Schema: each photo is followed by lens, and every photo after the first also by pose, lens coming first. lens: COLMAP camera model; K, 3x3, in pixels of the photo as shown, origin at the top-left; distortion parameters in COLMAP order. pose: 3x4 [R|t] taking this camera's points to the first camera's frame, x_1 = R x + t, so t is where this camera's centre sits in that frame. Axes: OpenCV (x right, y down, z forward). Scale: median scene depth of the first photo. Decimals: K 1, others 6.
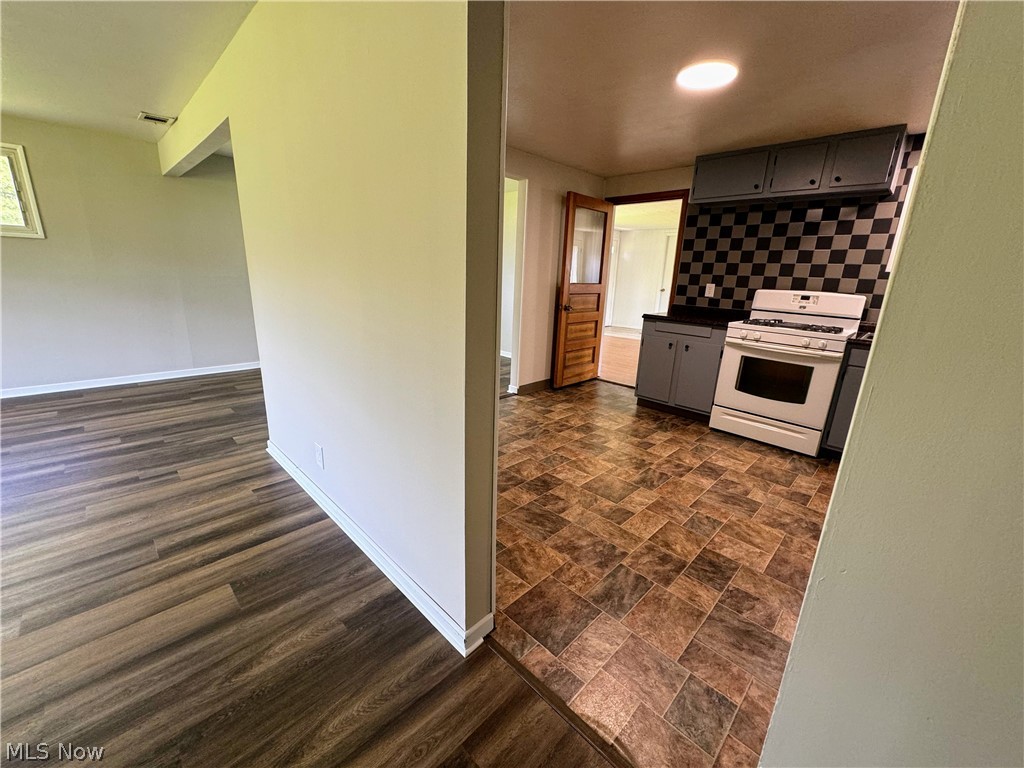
lens RADIAL K [[410.5, 0, 514.4], [0, 410.5, 385.4], [0, 0, 1]] dist [-0.000071, 0.001033]
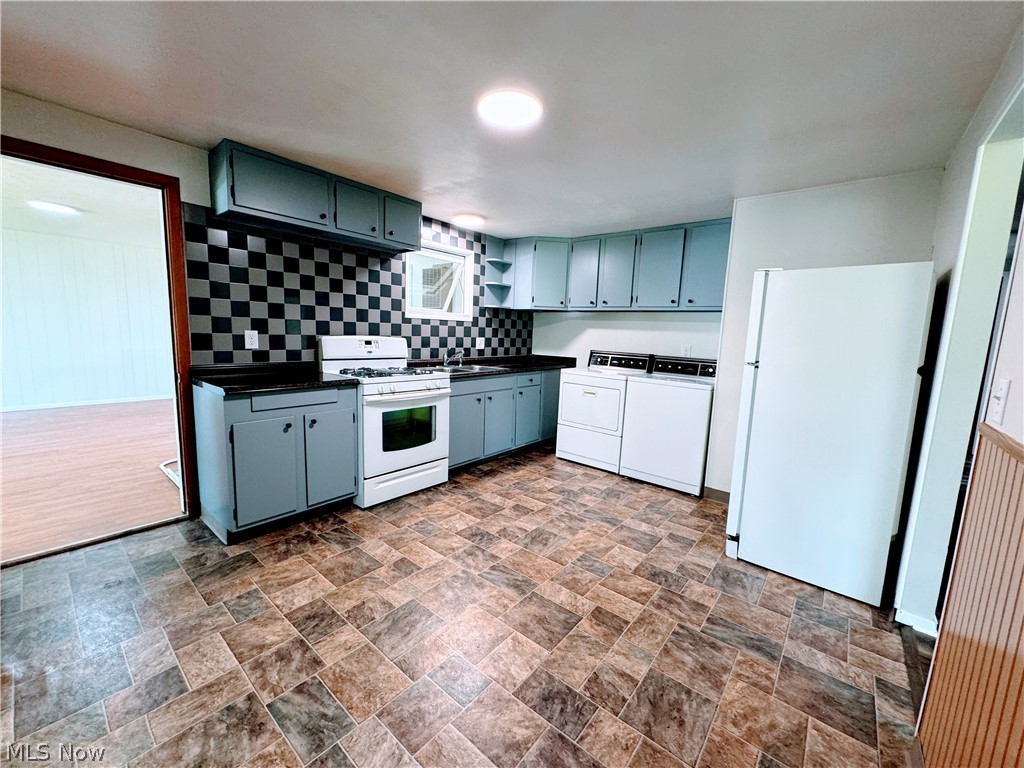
lens RADIAL K [[410.5, 0, 511.1], [0, 410.5, 381.4], [0, 0, 1]] dist [-0.000071, 0.001033]
pose [[-0.082286, -0.166219, 0.982650, -0.322349], [0.225087, 0.957417, 0.180799, -0.236237], [-0.970858, 0.236059, -0.041369, 0.764750]]
